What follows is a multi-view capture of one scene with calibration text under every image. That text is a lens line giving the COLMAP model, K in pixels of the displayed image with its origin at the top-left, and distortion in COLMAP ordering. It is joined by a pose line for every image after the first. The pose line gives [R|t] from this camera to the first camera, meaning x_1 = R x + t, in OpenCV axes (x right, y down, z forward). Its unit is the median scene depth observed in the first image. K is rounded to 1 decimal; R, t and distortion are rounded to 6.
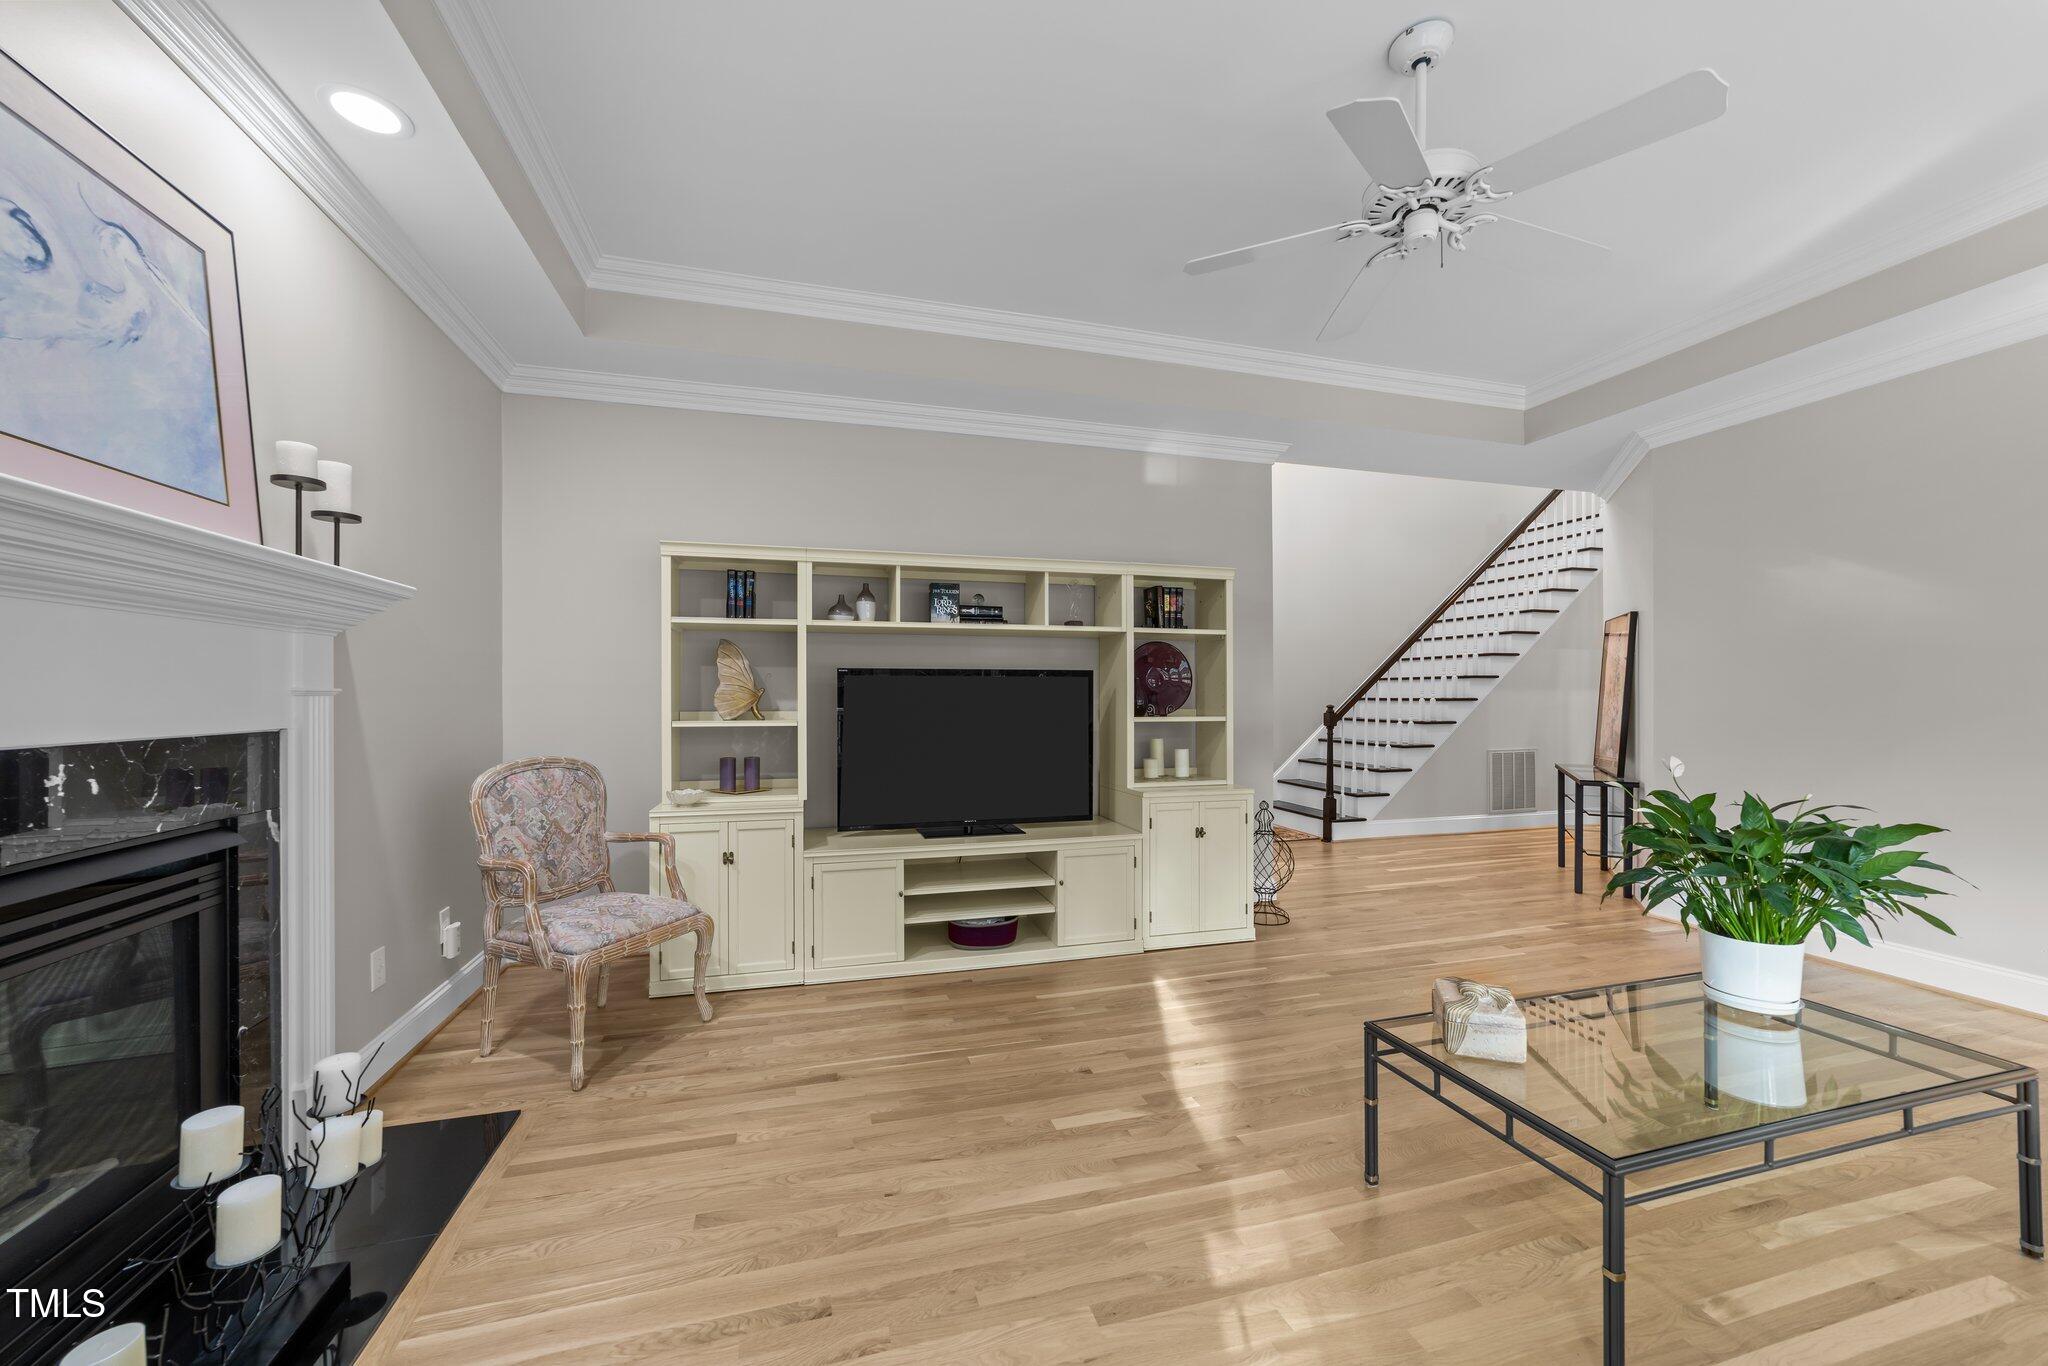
lens RADIAL K [[784.8, 0, 1022.7], [0, 784.8, 692.3], [0, 0, 1]] dist [-0.009736, 0.000088]
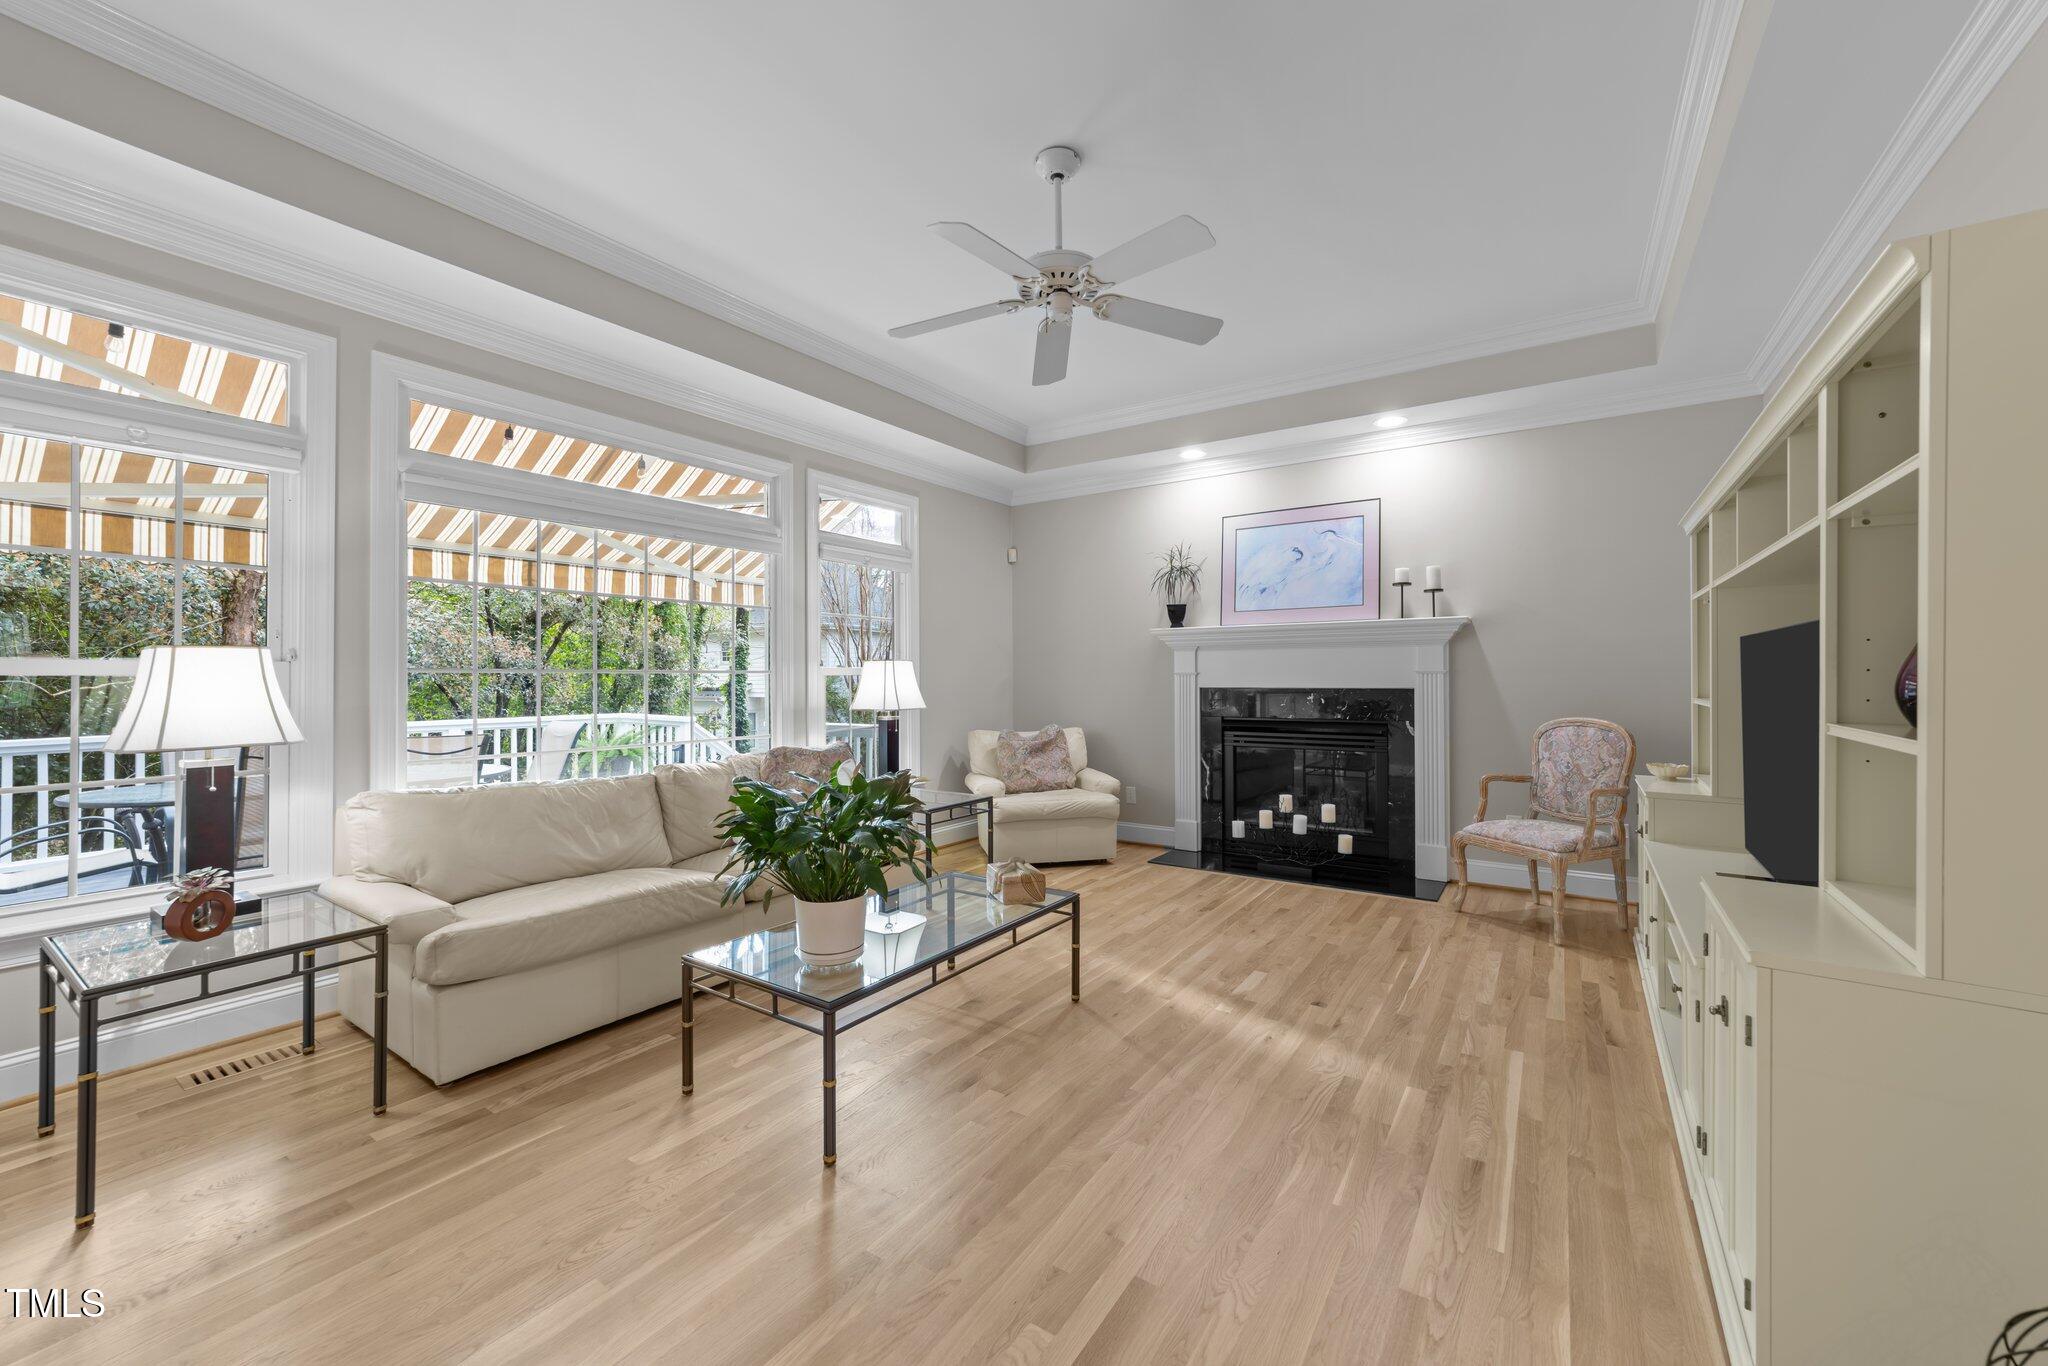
lens RADIAL K [[784.8, 0, 1024.8], [0, 784.8, 677.3], [0, 0, 1]] dist [-0.009736, 0.000088]
pose [[-0.770381, 0.005030, -0.637564, 0.798393], [0.005747, 0.999983, 0.000944, 0.003804], [0.637558, -0.002937, -0.770397, 1.132958]]
